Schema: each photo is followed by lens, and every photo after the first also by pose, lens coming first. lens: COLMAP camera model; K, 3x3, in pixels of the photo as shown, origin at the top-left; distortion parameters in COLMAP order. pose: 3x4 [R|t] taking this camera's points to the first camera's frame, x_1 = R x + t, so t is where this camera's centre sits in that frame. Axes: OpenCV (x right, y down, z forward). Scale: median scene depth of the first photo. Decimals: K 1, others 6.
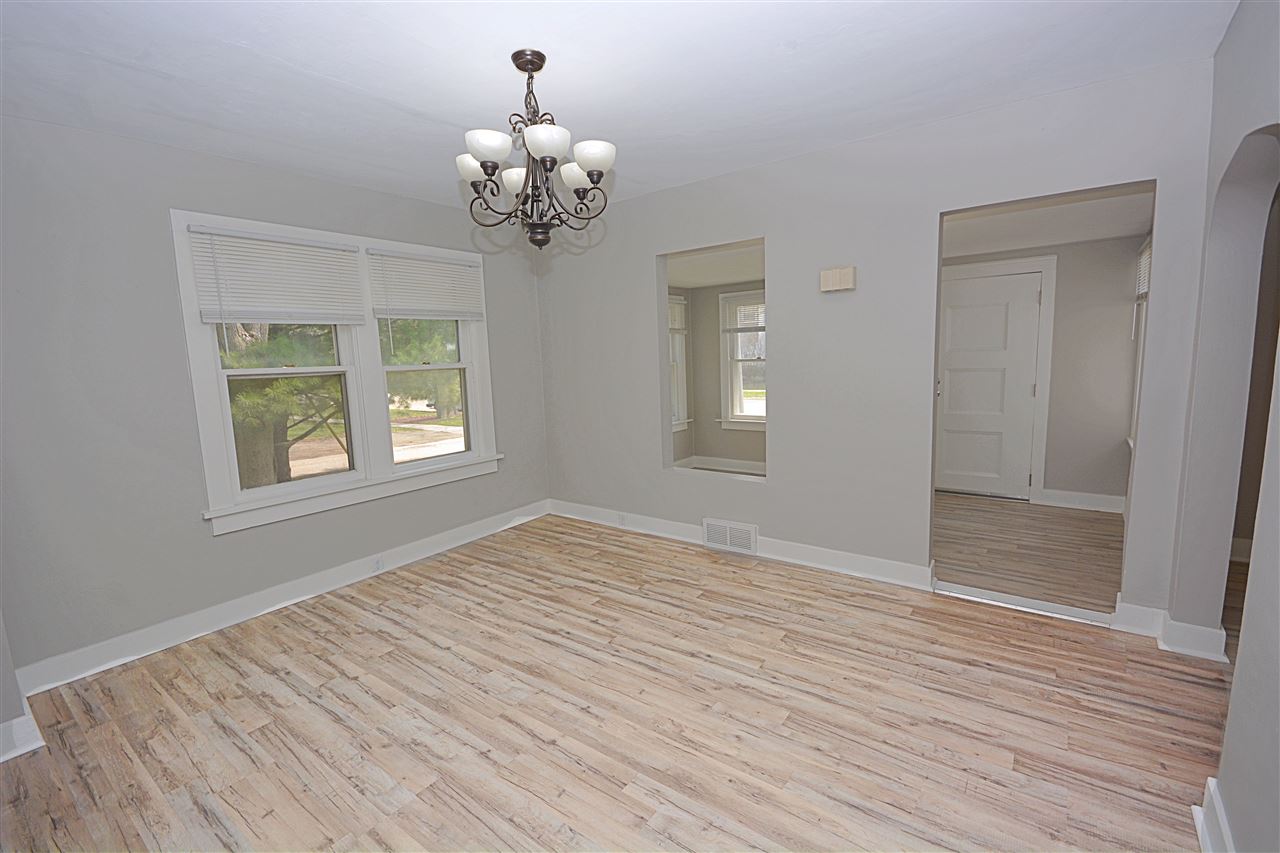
lens RADIAL K [[558.3, 0, 641.9], [0, 558.3, 437.5], [0, 0, 1]] dist [-0.002194, -0.006343]
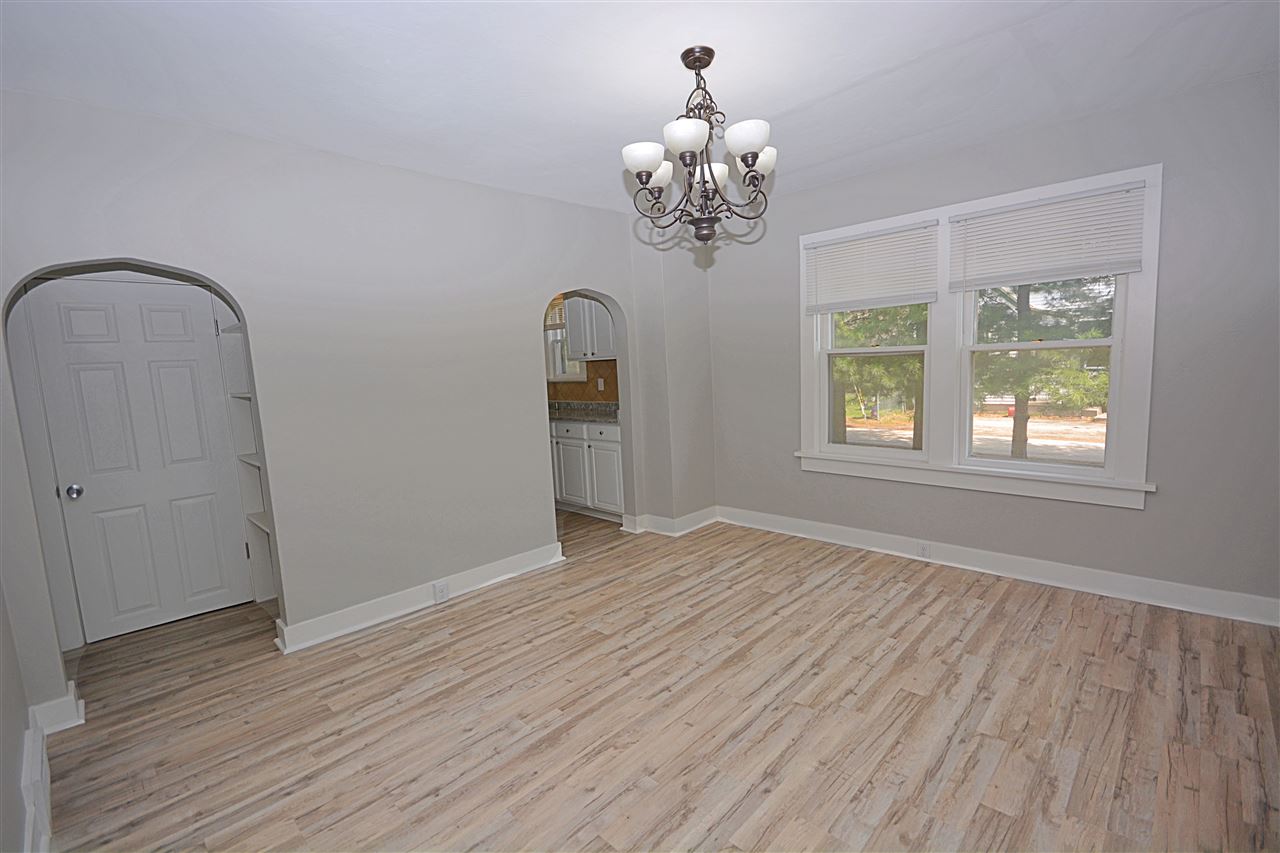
lens RADIAL K [[558.3, 0, 631.3], [0, 558.3, 425.9], [0, 0, 1]] dist [-0.002194, -0.006343]
pose [[-0.131698, 0.156716, -0.978824, 0.642060], [-0.098244, 0.980499, 0.170203, -0.126230], [0.986409, 0.118579, -0.113734, 0.748499]]
